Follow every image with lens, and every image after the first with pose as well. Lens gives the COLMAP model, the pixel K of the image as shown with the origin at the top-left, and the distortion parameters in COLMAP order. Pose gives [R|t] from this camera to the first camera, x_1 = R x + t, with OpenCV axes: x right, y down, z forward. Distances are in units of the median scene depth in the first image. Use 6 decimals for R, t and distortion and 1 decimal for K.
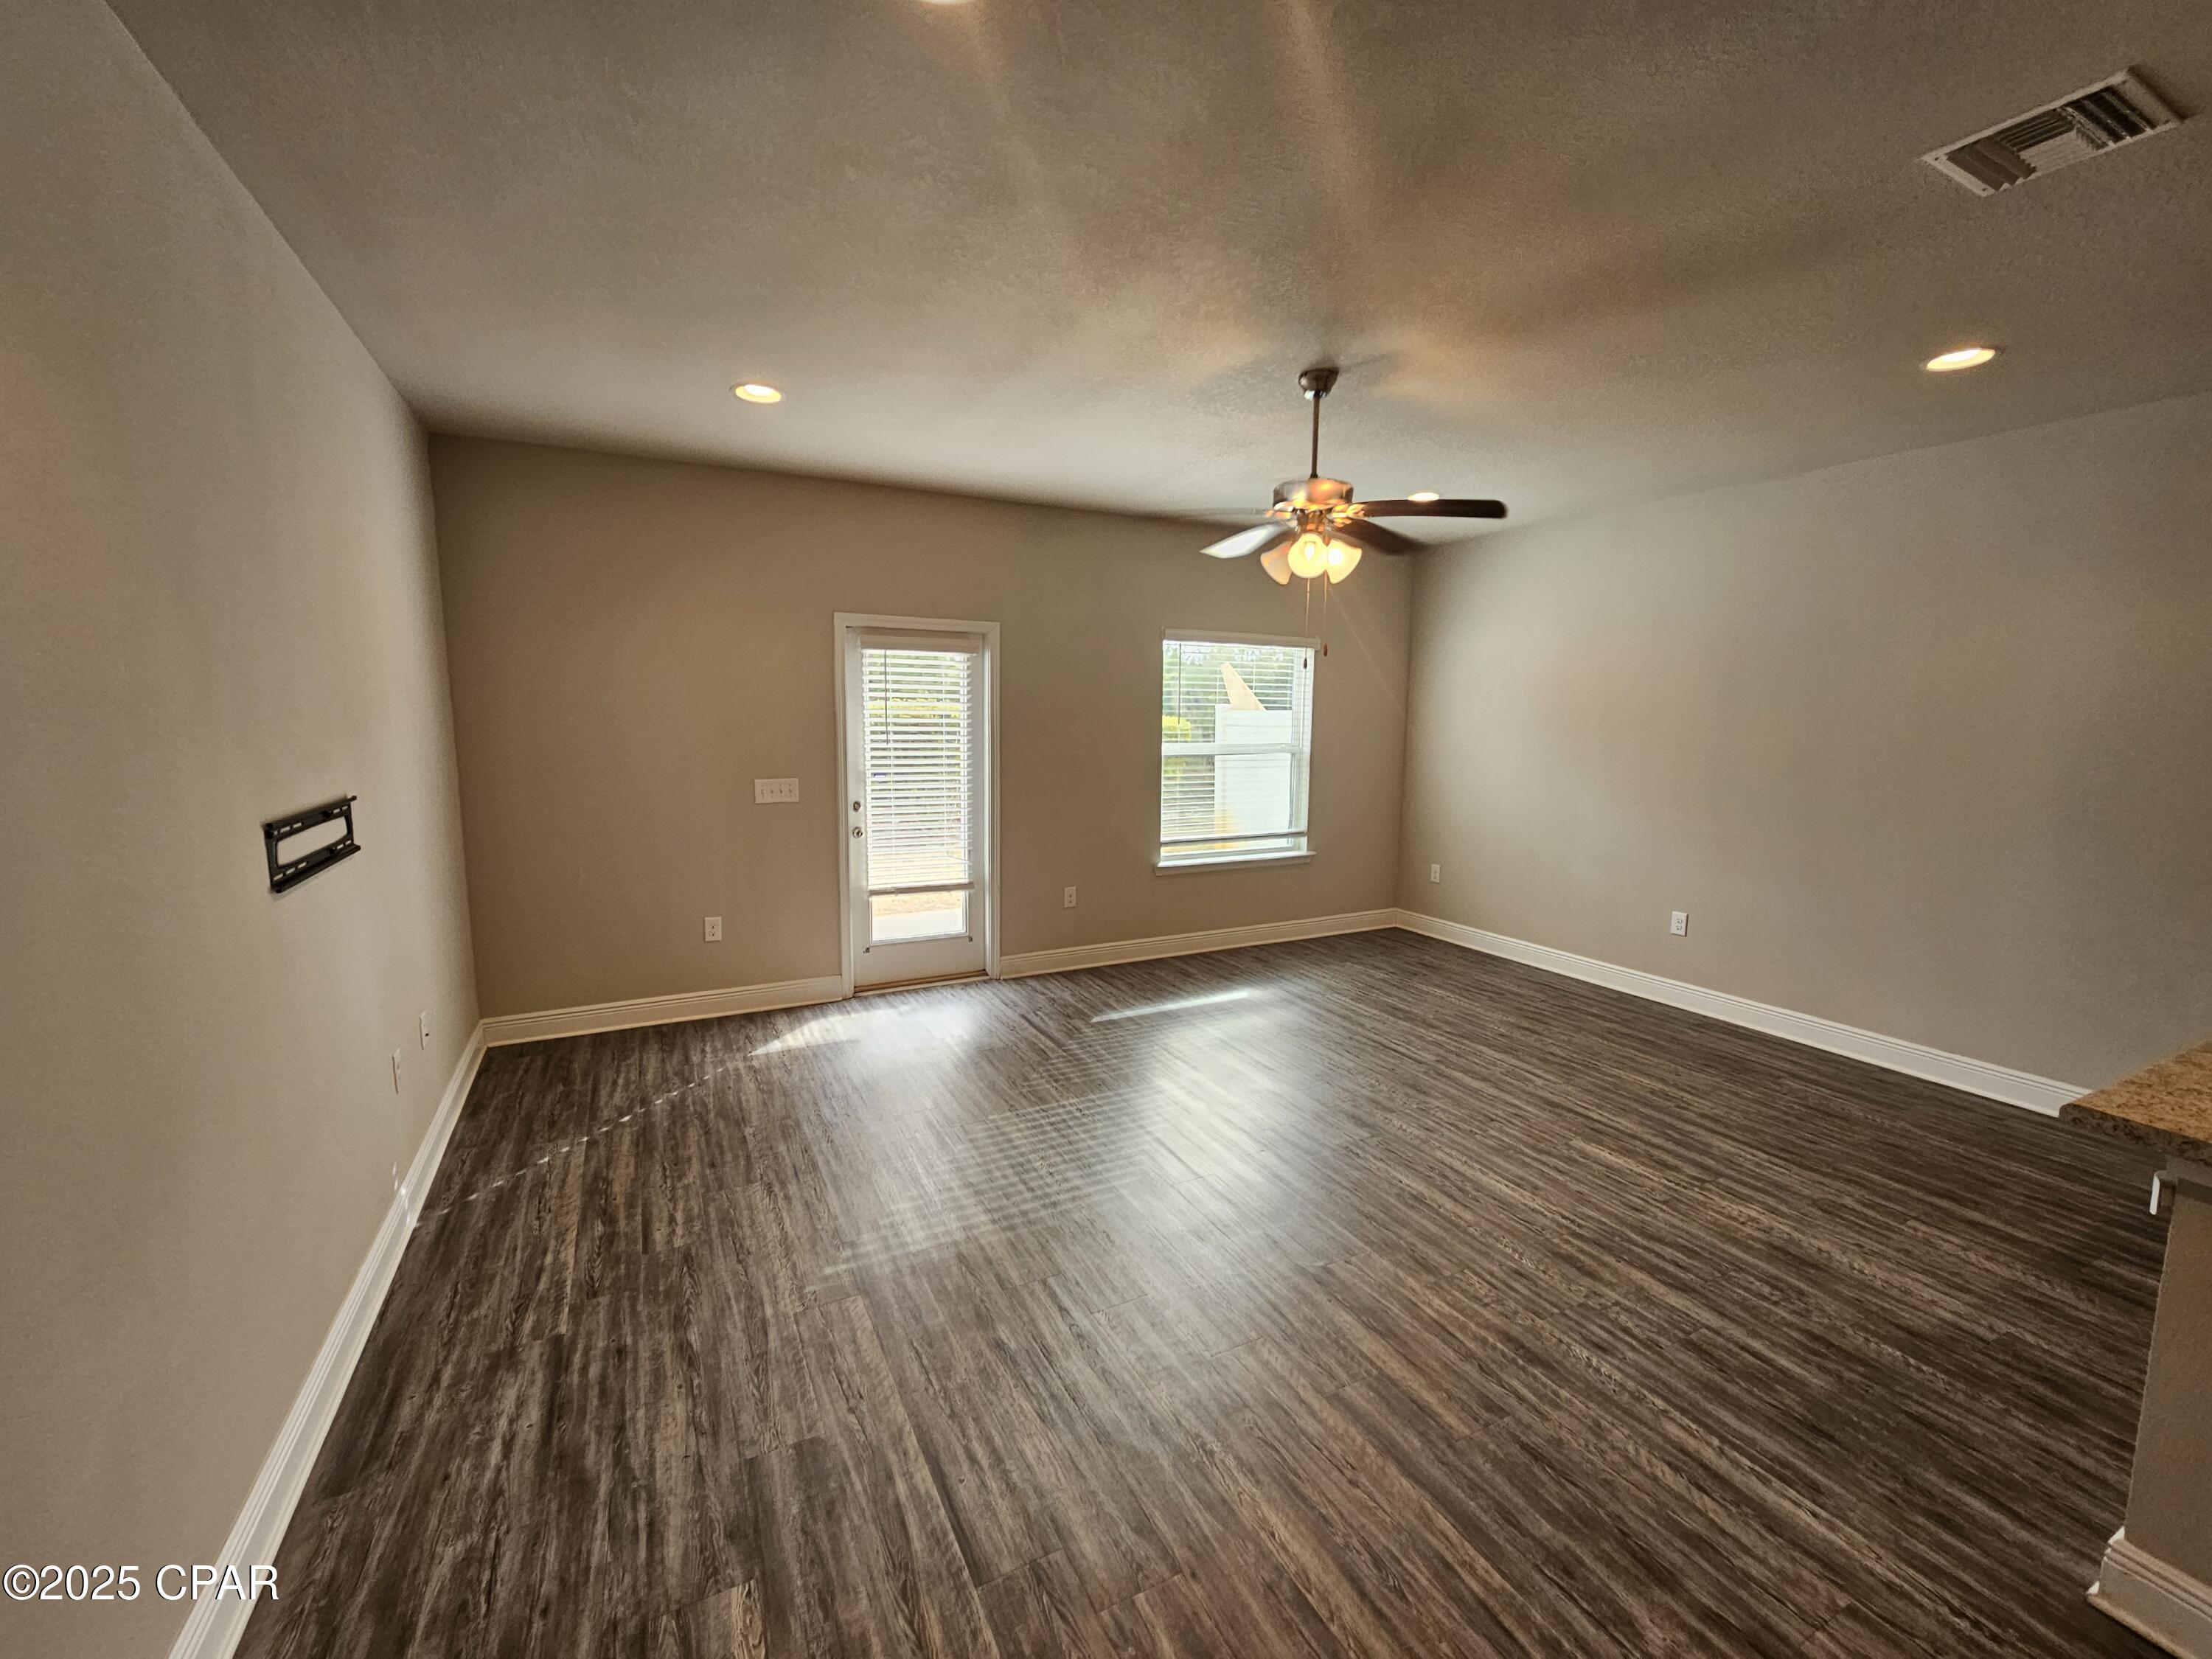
lens RADIAL K [[904.9, 0, 1097.2], [0, 904.9, 833.2], [0, 0, 1]] dist [-0.001106, 0.000090]
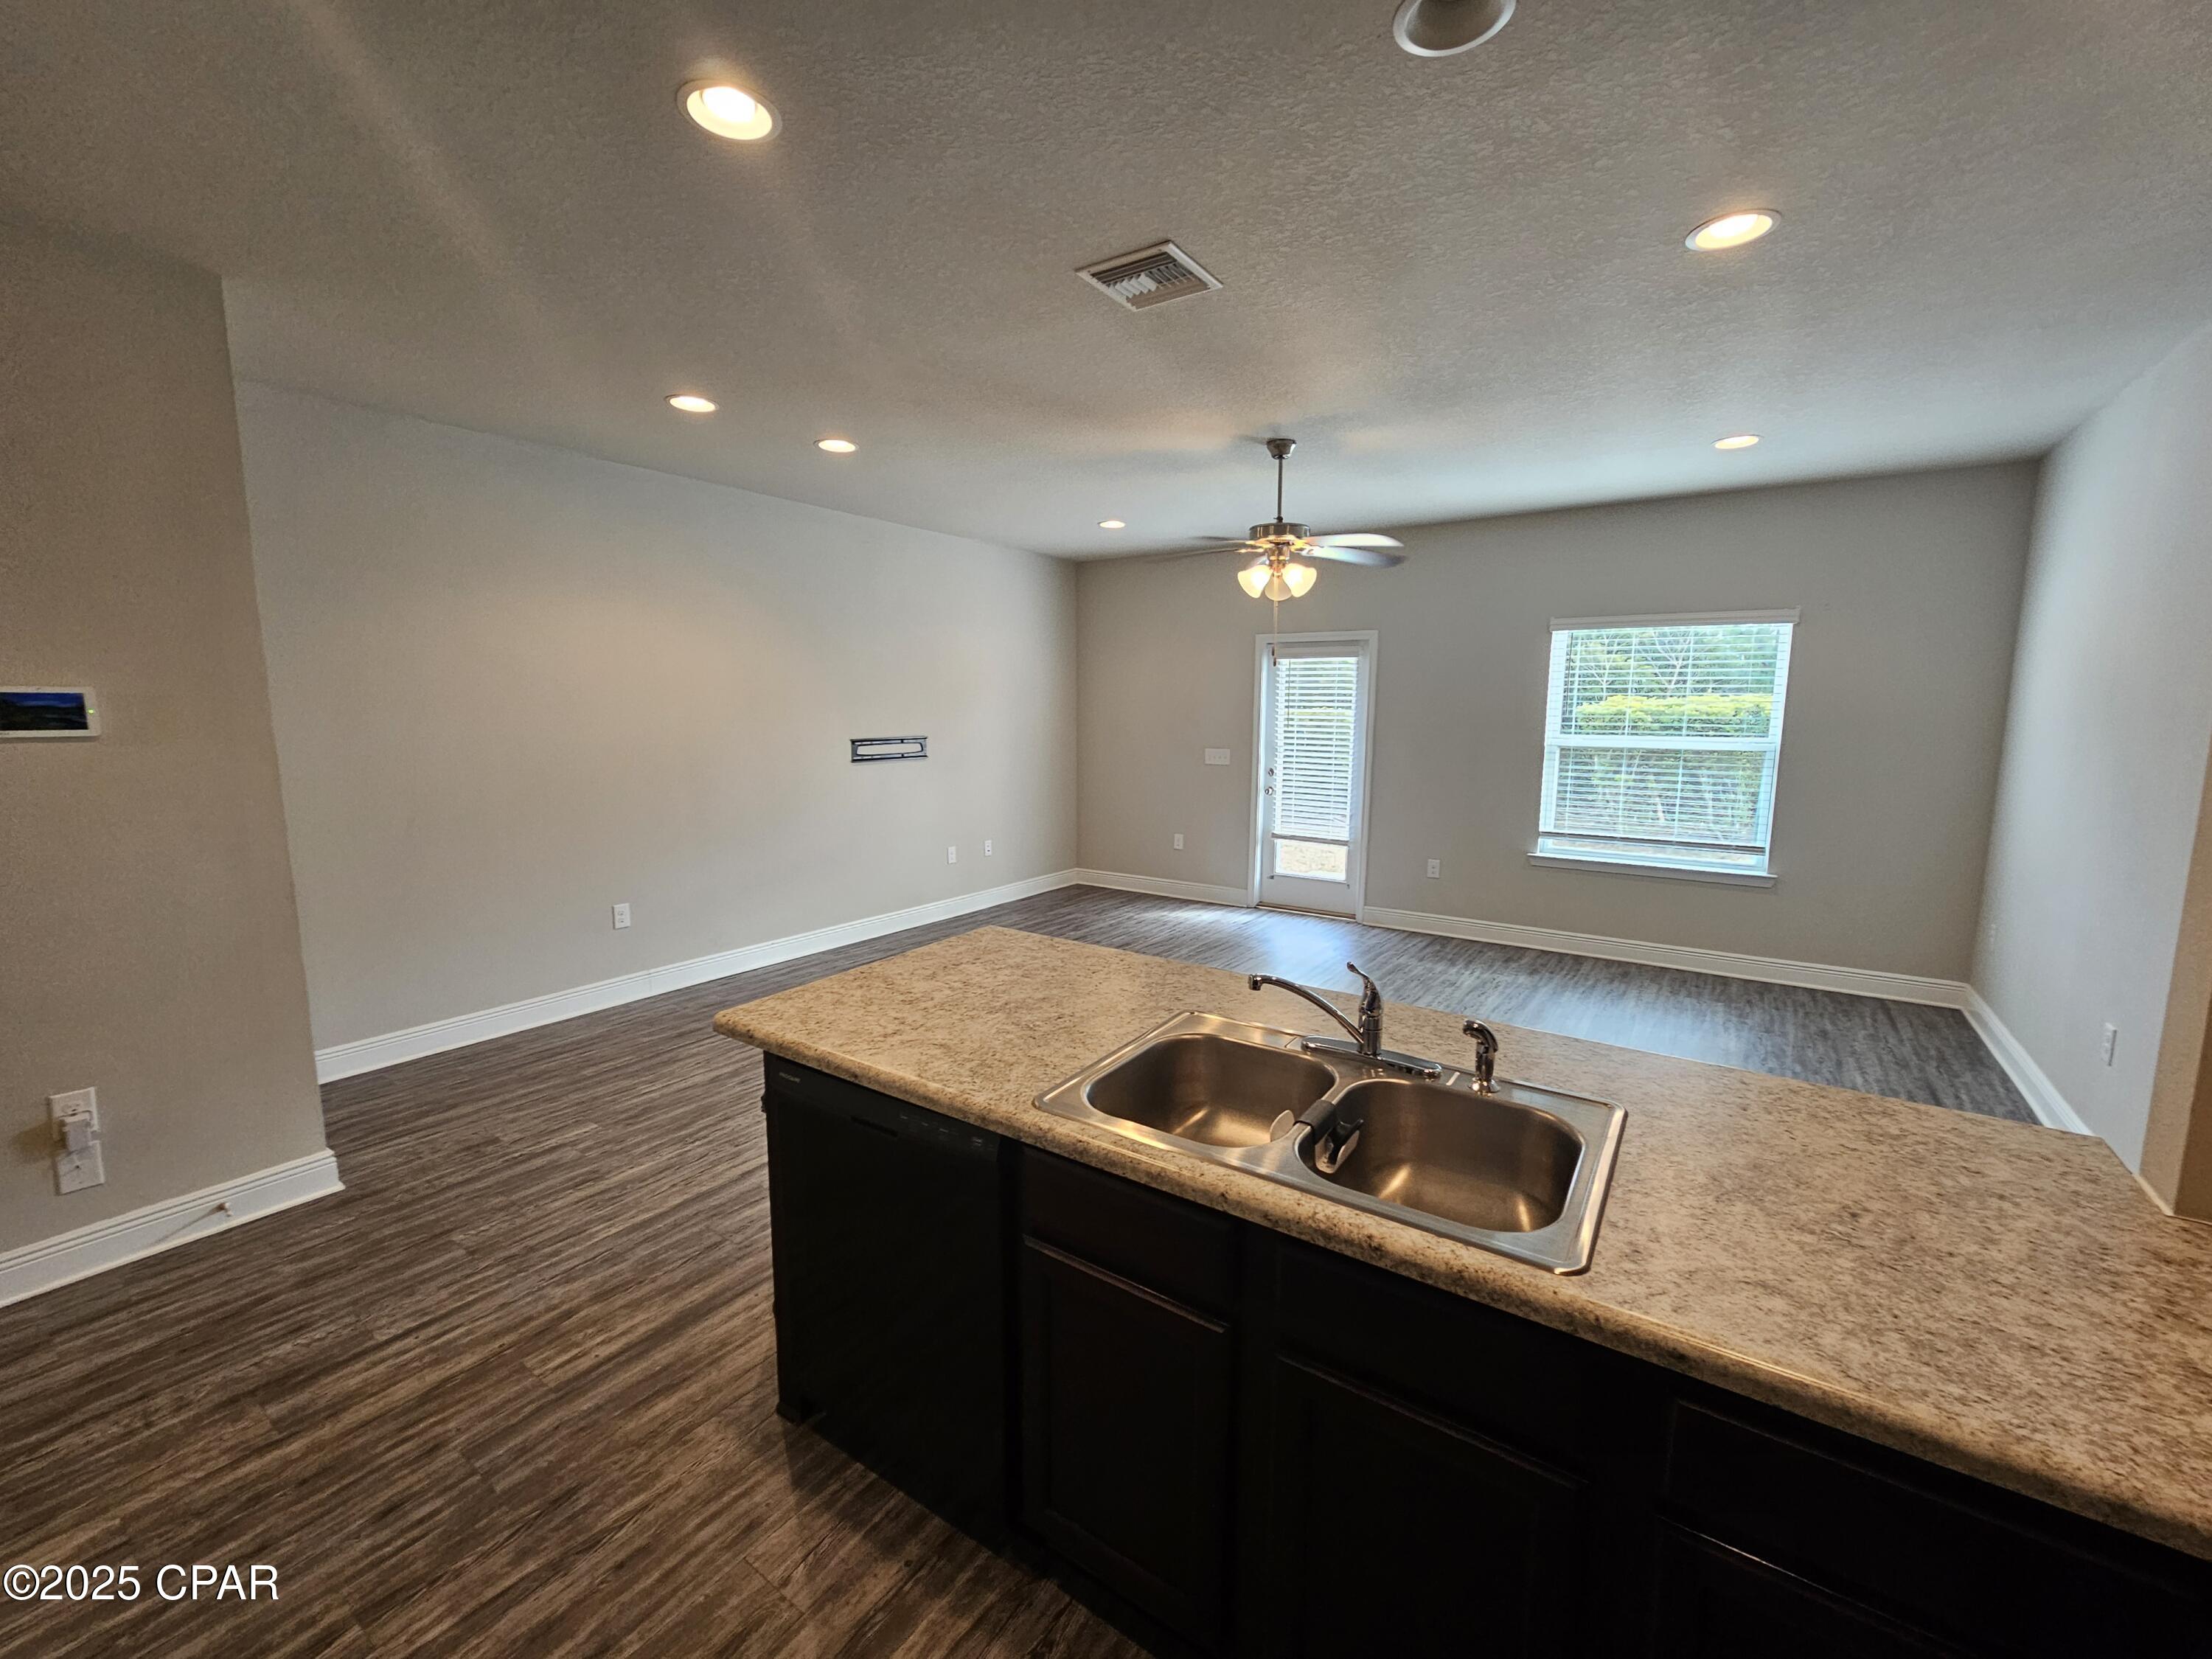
lens RADIAL K [[907.3, 0, 1109.1], [0, 907.3, 823.1], [0, 0, 1]] dist [0.001115, 0.000204]
pose [[0.479827, 0.106265, -0.870904, 1.274463], [-0.117068, 0.991516, 0.056482, -0.002502], [0.869518, 0.074854, 0.488197, 0.167804]]
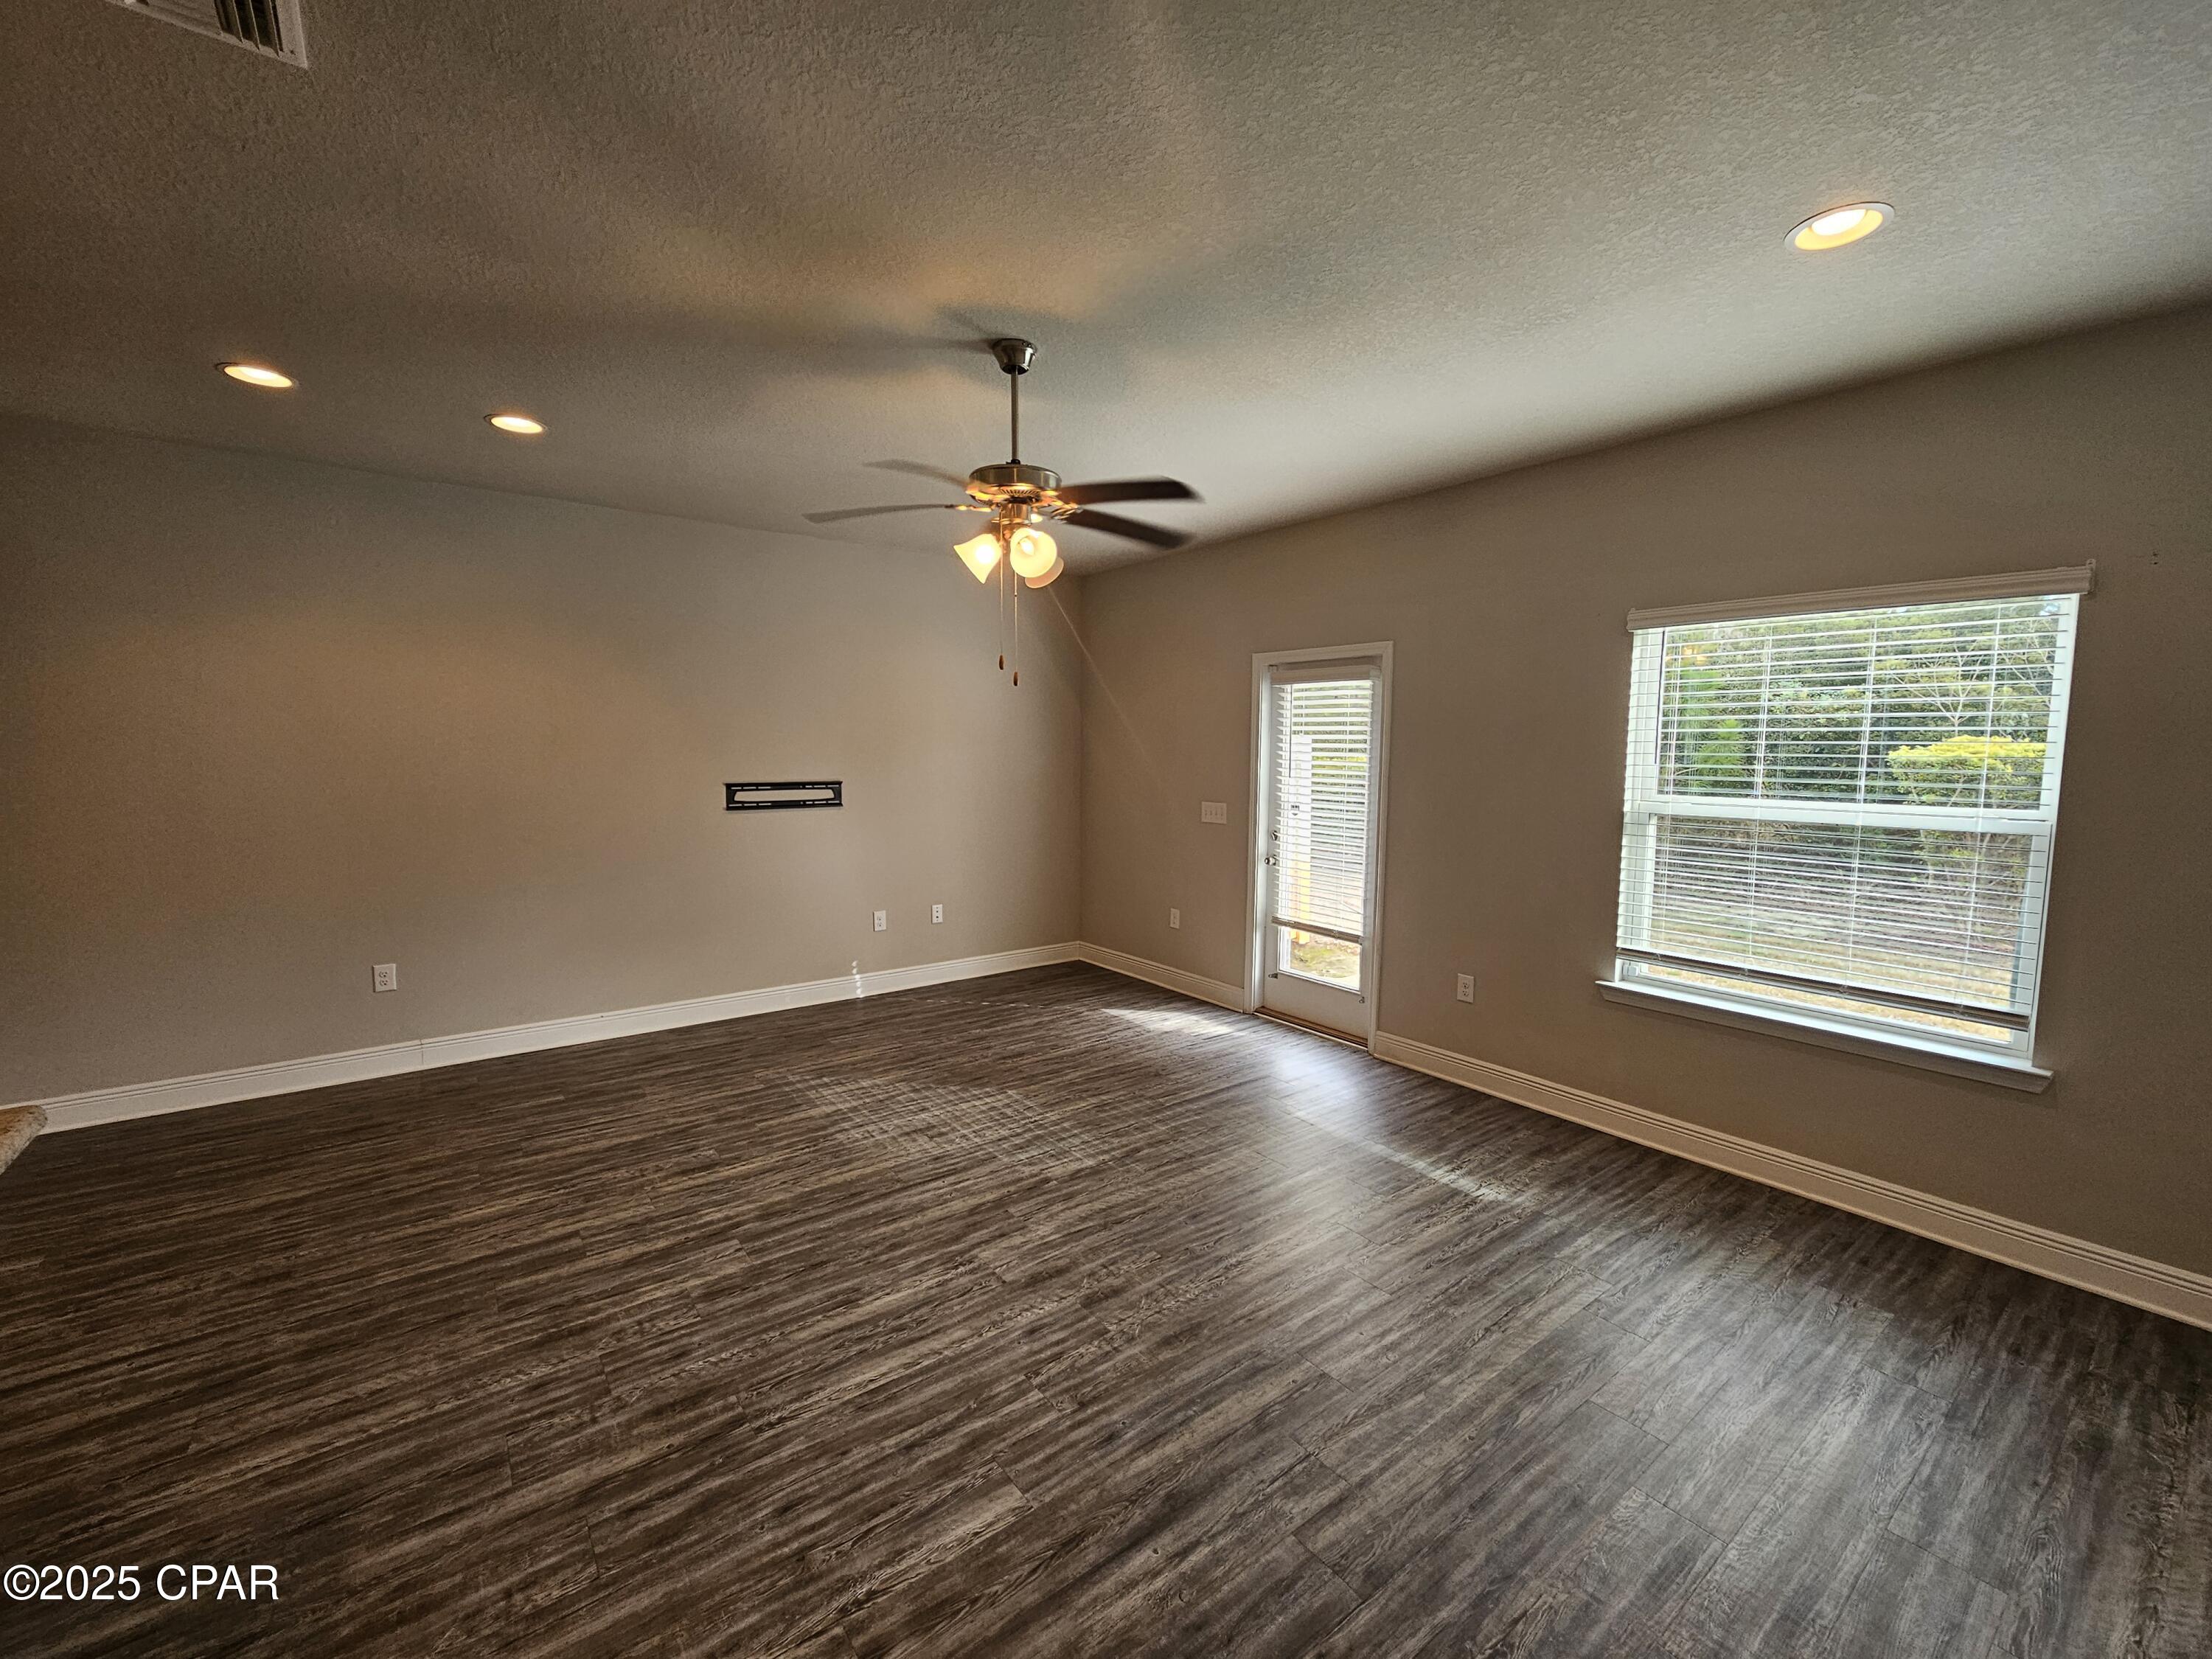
lens RADIAL K [[904.6, 0, 1113.0], [0, 904.6, 825.9], [0, 0, 1]] dist [0.000409, -0.000105]
pose [[0.187624, 0.079444, -0.979023, 1.095024], [-0.137650, 0.989015, 0.053875, -0.108015], [0.972548, 0.124654, 0.196498, 0.932952]]
